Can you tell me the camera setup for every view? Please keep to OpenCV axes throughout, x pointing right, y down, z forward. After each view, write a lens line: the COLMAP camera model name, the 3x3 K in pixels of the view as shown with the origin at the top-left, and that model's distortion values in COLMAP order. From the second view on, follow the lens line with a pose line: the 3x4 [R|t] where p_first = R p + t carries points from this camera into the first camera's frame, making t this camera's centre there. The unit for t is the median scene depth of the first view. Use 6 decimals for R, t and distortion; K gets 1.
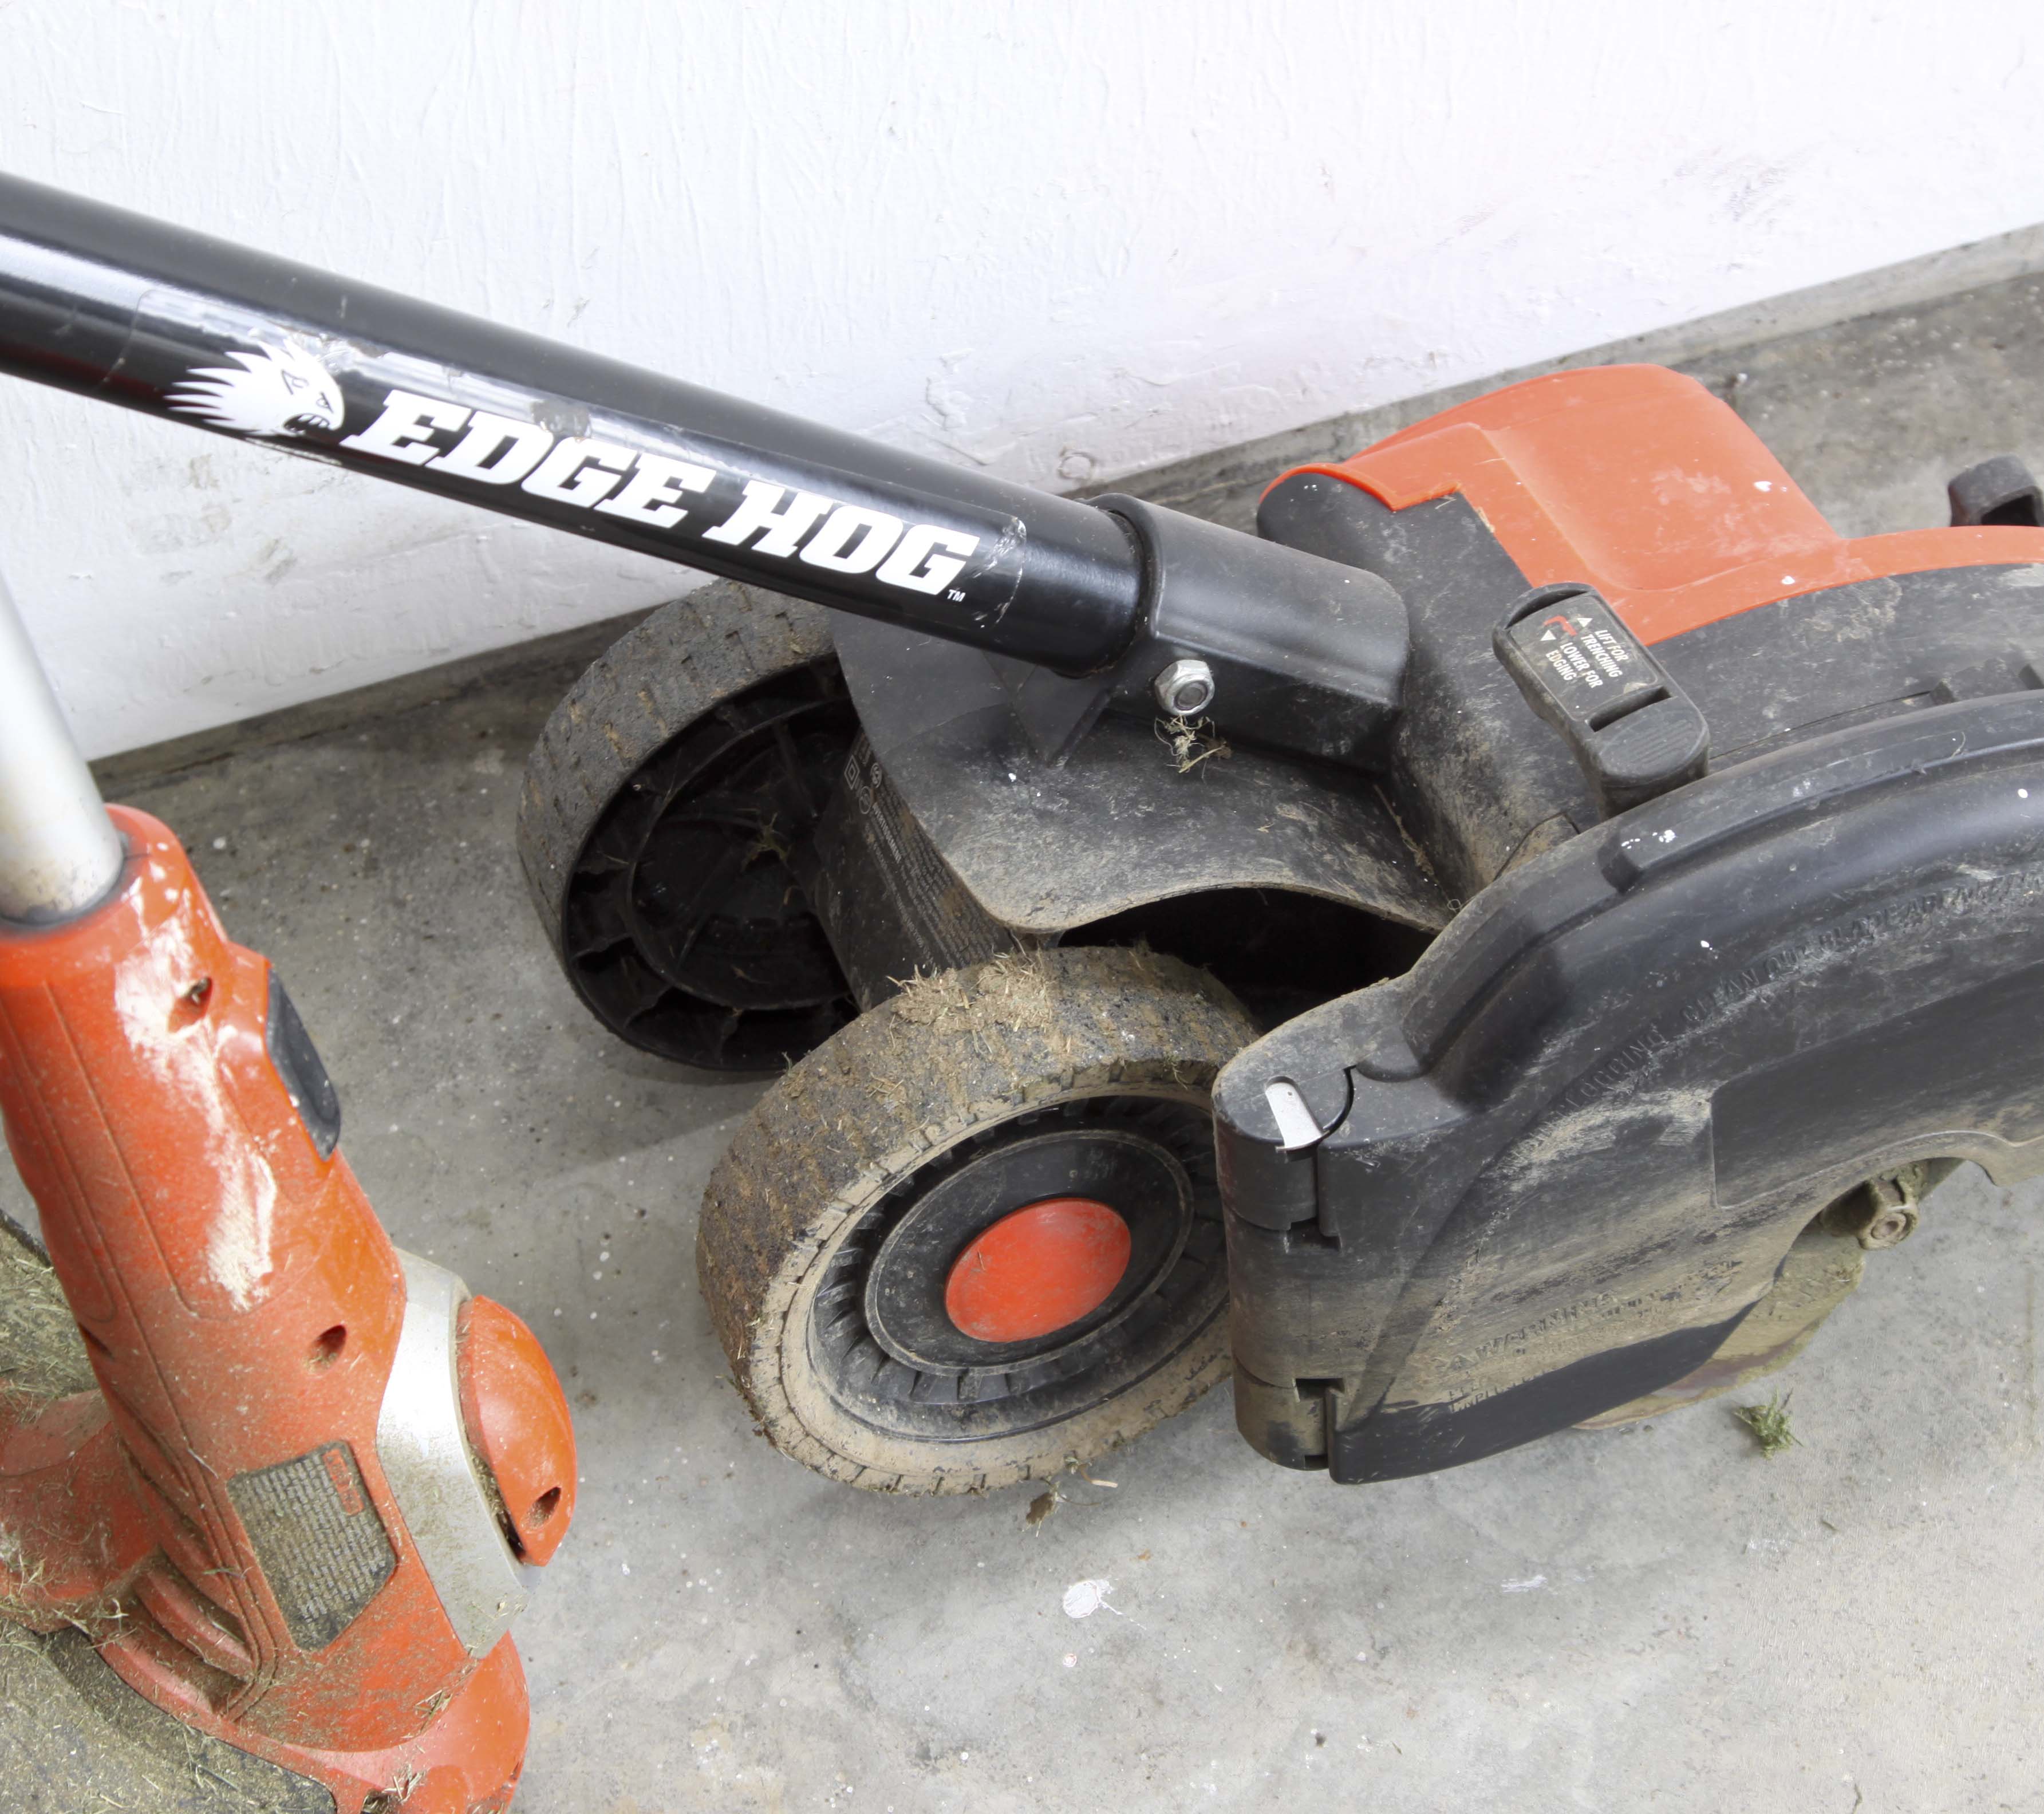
lens RADIAL K [[5373.4, 0, 954.8], [0, 5373.4, 924.4], [0, 0, 1]] dist [0.075802, 0.000000]
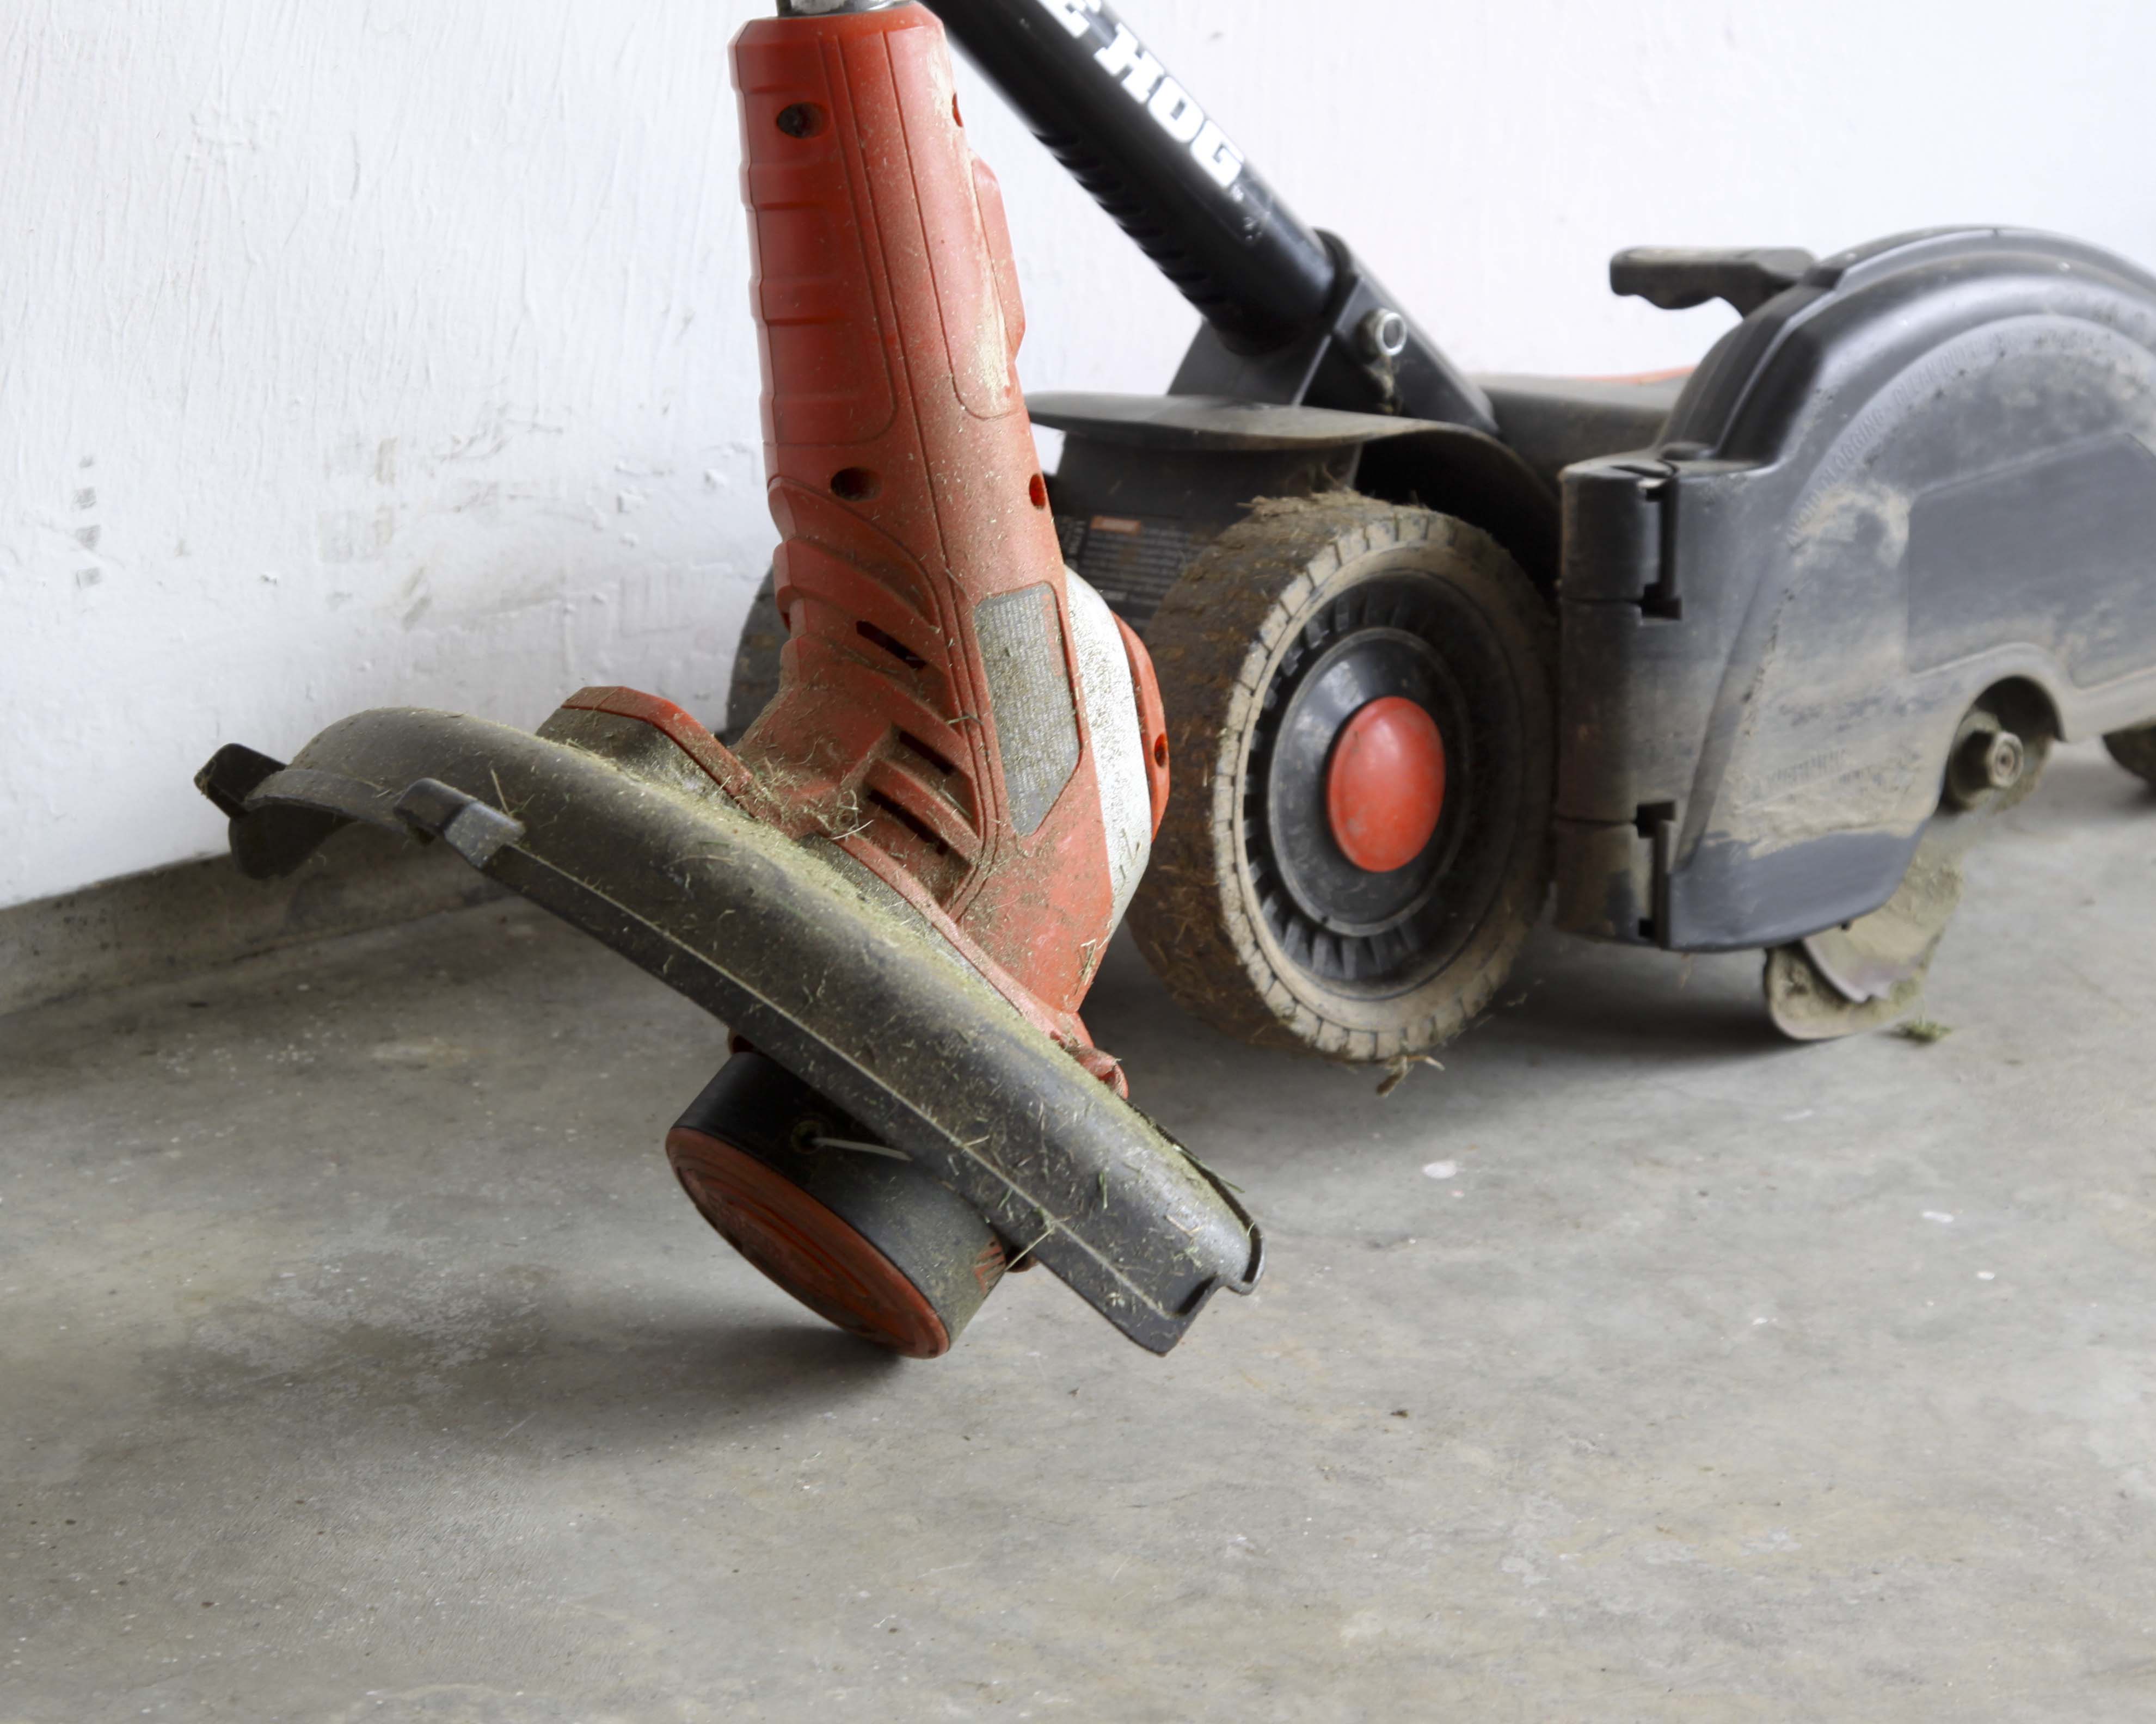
lens RADIAL K [[7260.2, 0, 921.5], [0, 7260.2, 829.2], [0, 0, 1]] dist [0.240358, 0.000000]
pose [[0.906801, -0.007187, 0.421497, -0.723520], [0.269878, 0.778001, -0.567345, 0.919914], [-0.323847, 0.628222, 0.707432, -0.049111]]
